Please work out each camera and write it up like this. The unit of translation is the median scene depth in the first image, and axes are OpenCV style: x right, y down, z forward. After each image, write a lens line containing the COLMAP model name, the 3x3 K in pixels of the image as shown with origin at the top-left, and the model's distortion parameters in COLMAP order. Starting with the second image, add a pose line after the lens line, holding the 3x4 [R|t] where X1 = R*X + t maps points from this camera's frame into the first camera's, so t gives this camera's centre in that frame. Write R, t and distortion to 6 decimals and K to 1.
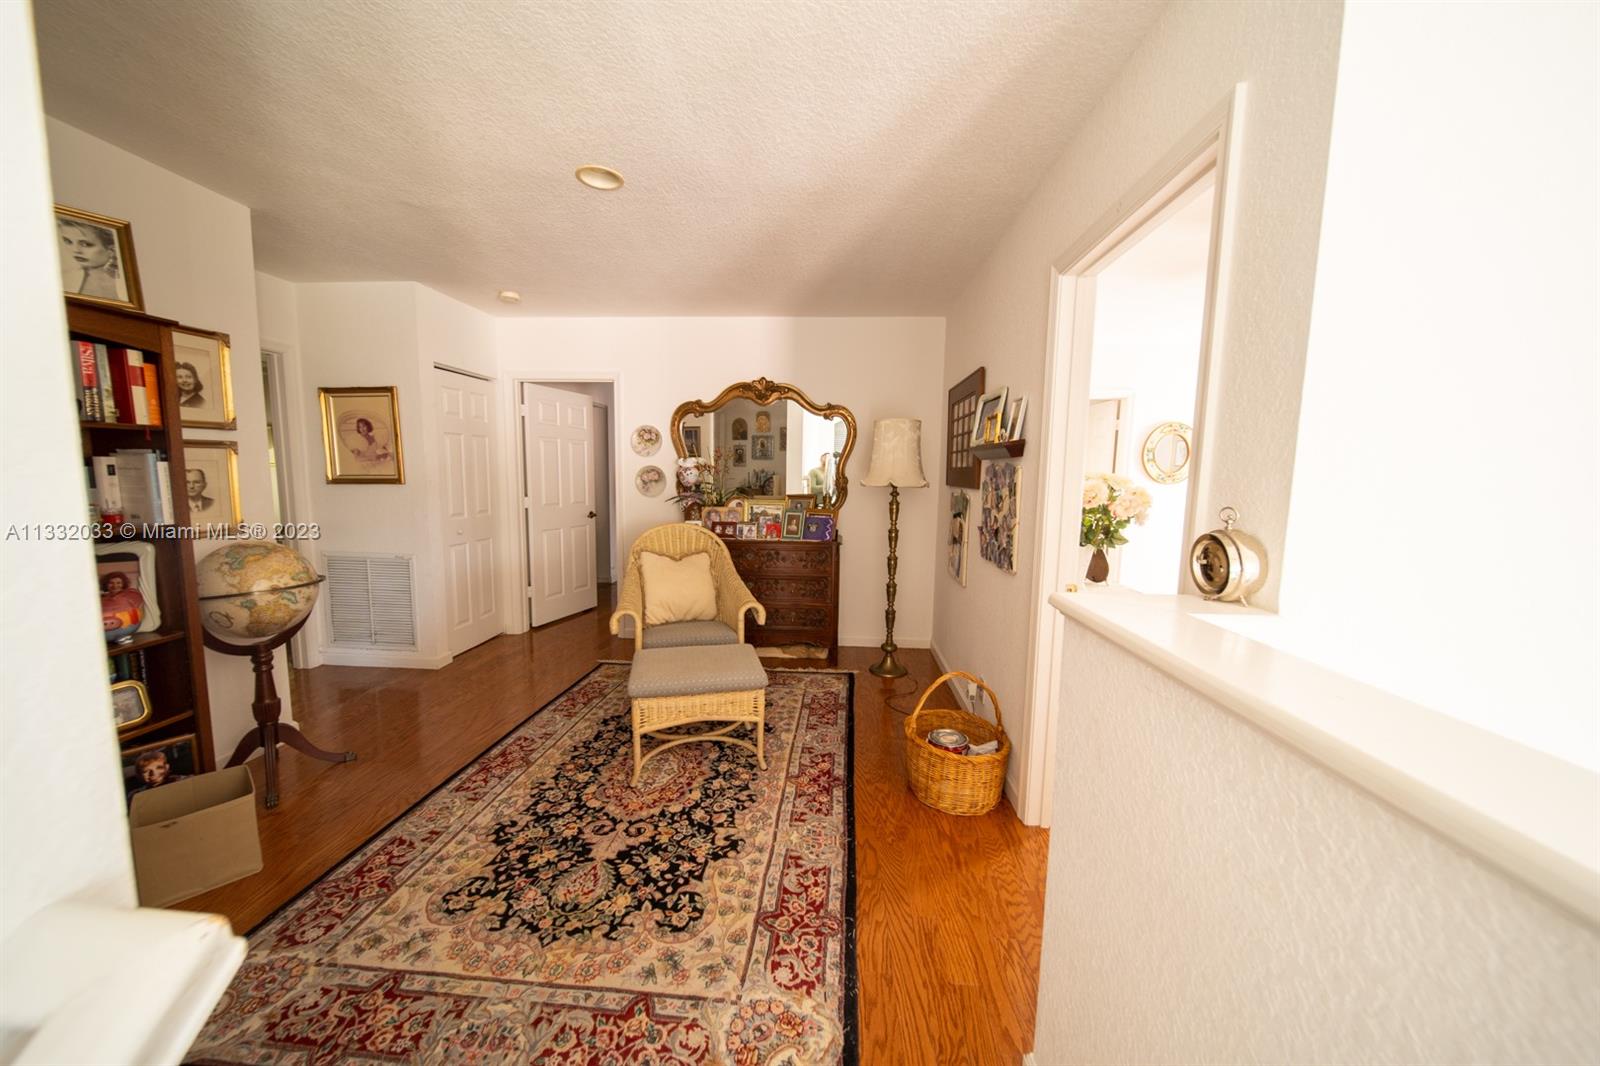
lens RADIAL K [[559.5, 0, 800.0], [0, 559.5, 532.2], [0, 0, 1]] dist [-0.002252, -0.000063]
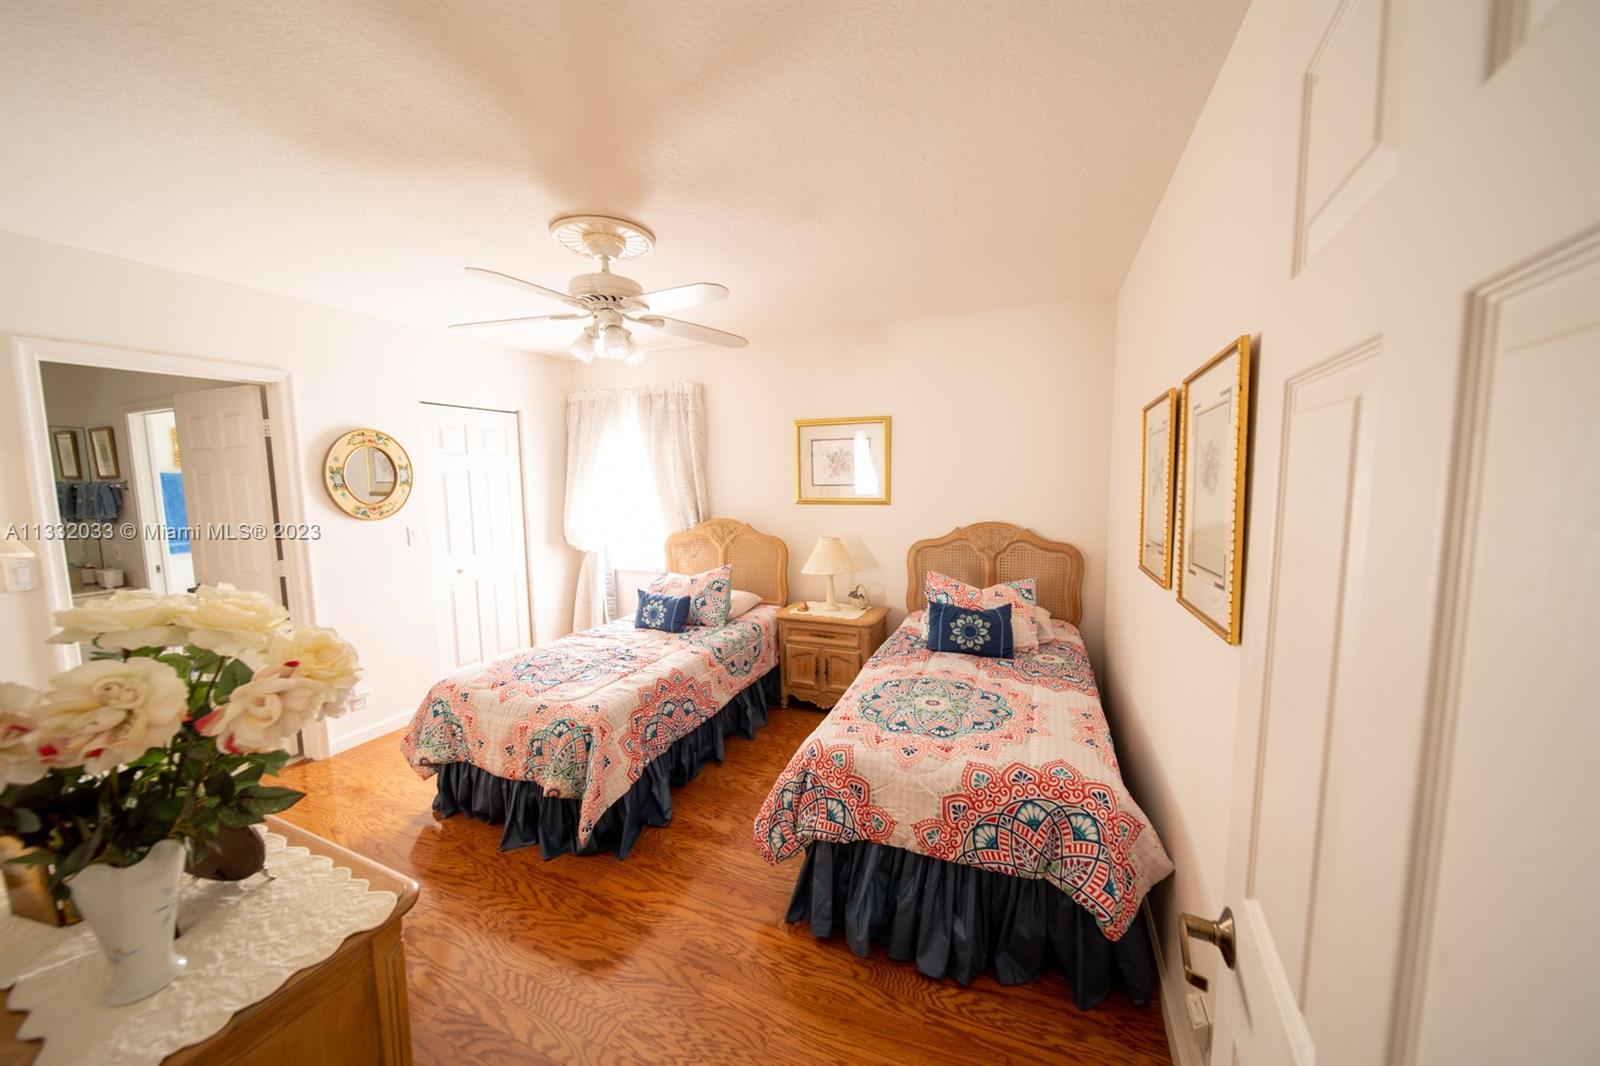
lens RADIAL K [[559.5, 0, 787.5], [0, 559.5, 531.0], [0, 0, 1]] dist [-0.002252, -0.000063]
pose [[0.342029, -0.109156, 0.933328, 0.195326], [0.128663, 0.989316, 0.068554, -0.054809], [-0.930839, 0.096638, 0.352419, 0.294270]]
